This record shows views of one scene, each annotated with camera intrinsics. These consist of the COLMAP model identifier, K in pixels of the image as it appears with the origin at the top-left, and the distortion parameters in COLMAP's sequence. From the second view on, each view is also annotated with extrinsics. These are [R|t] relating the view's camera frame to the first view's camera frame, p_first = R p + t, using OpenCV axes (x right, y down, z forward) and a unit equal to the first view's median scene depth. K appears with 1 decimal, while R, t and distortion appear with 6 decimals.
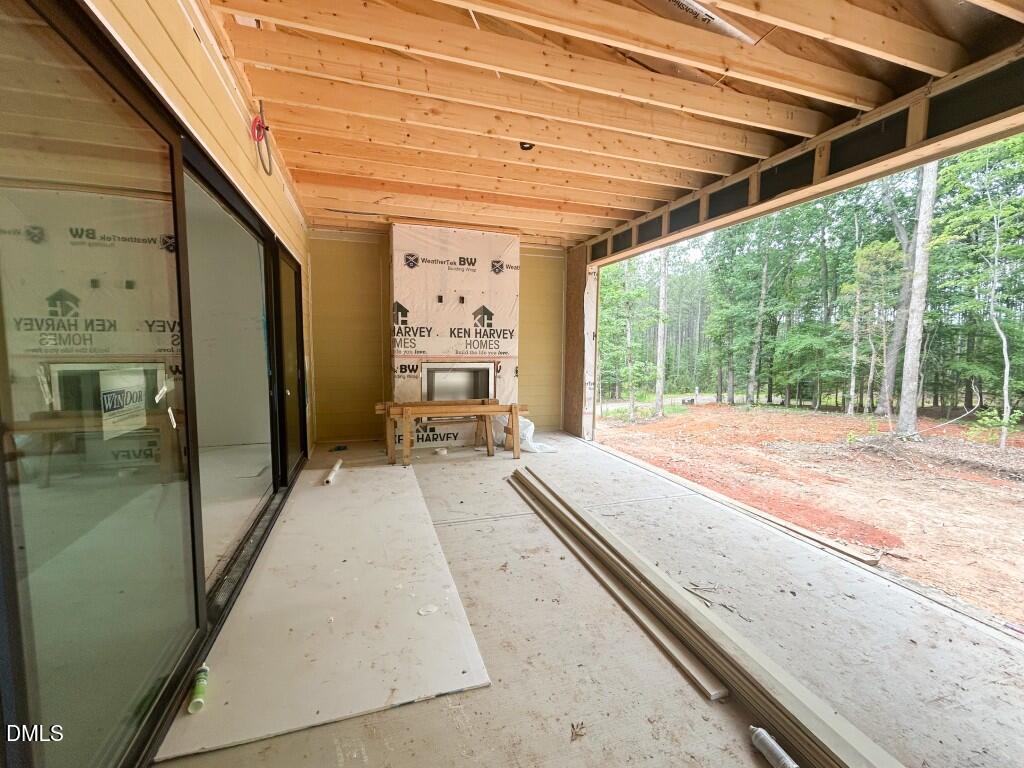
lens RADIAL K [[432.4, 0, 512.0], [0, 432.4, 384.0], [0, 0, 1]] dist [-0.000256, -0.000042]
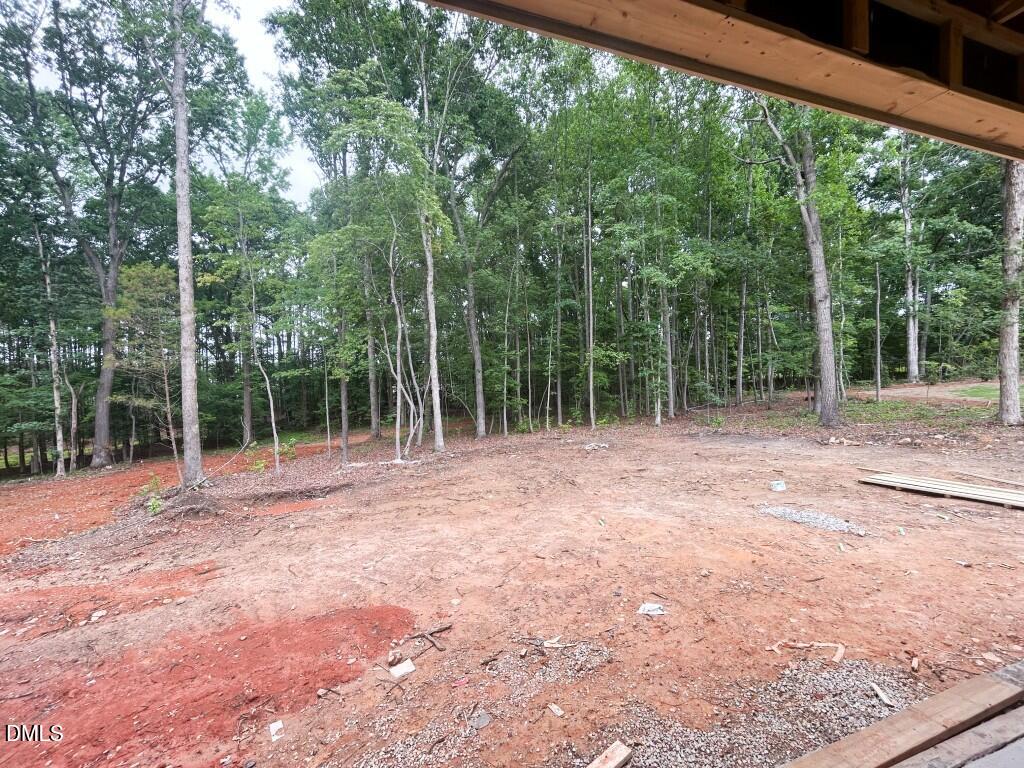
lens RADIAL K [[418.9, 0, 512.0], [0, 418.9, 384.0], [0, 0, 1]] dist [-0.001026, -0.000219]
pose [[-0.001649, -0.020778, 0.999783, 0.051987], [0.115853, 0.993048, 0.020829, -0.052071], [-0.993265, 0.115862, 0.000770, 0.518002]]
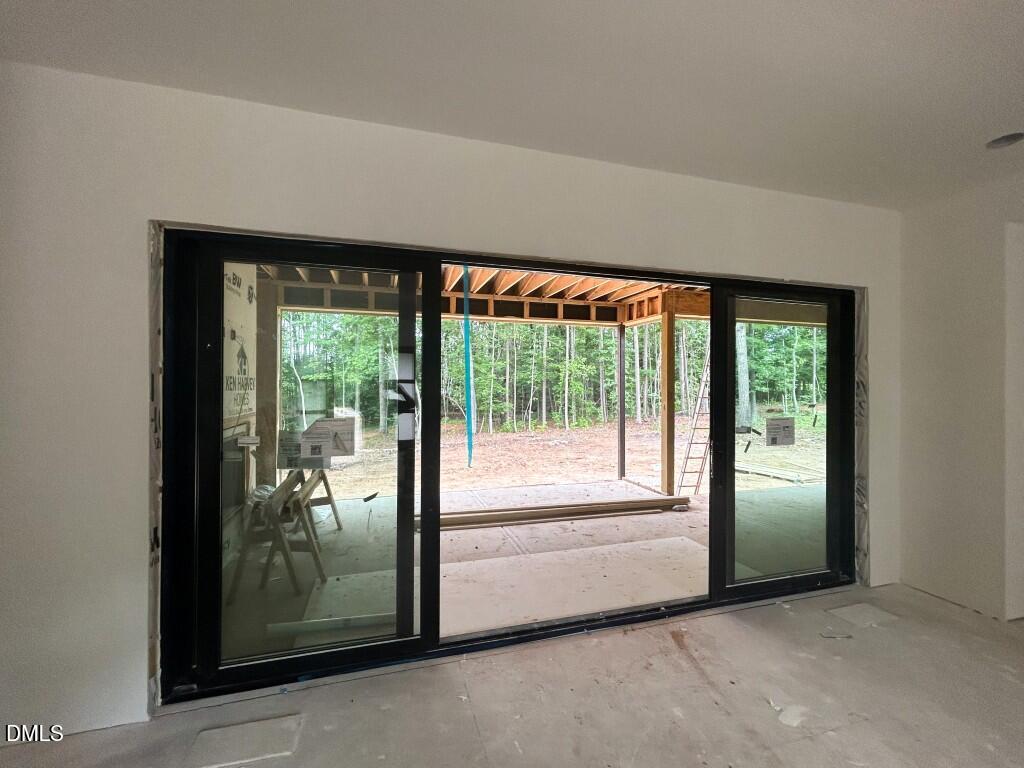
lens RADIAL K [[432.4, 0, 512.0], [0, 432.4, 384.0], [0, 0, 1]] dist [-0.000256, -0.000042]
pose [[0.030271, -0.008361, 0.999507, -0.465201], [0.089273, 0.995991, 0.005628, -0.050570], [-0.995547, 0.089058, 0.030896, 0.332031]]
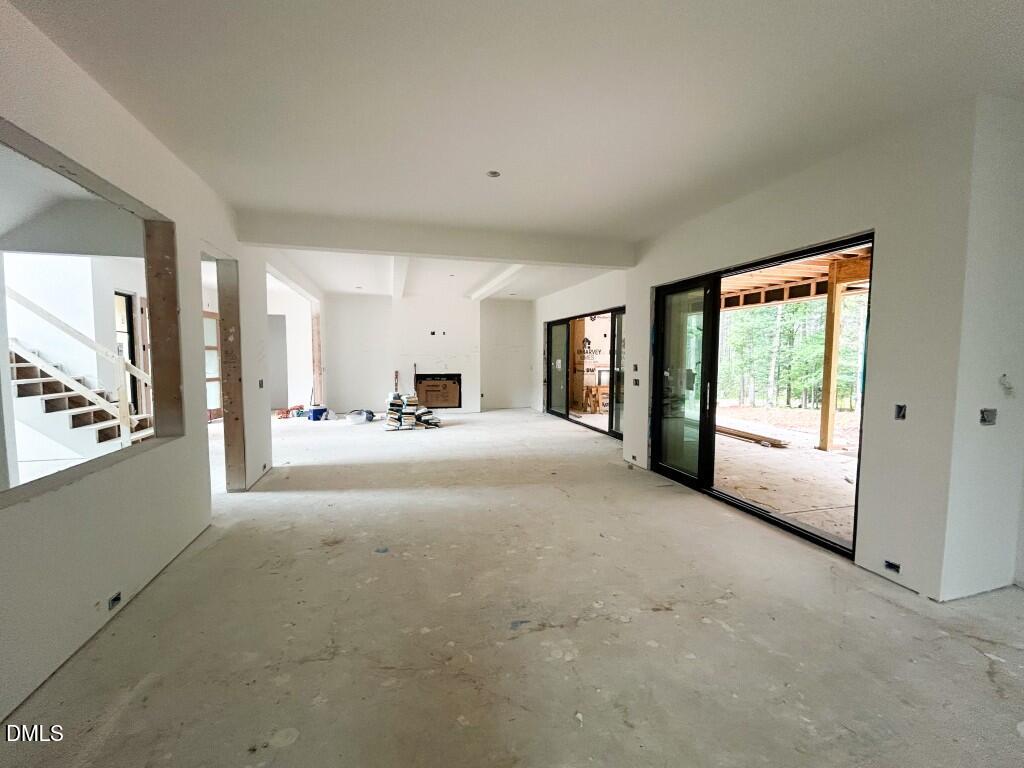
lens RADIAL K [[418.9, 0, 512.0], [0, 418.9, 384.0], [0, 0, 1]] dist [-0.001026, -0.000219]
pose [[0.998687, -0.006458, -0.050824, -0.297436], [0.005321, 0.999733, -0.022473, 0.041817], [0.050956, 0.022173, 0.998455, -0.573623]]
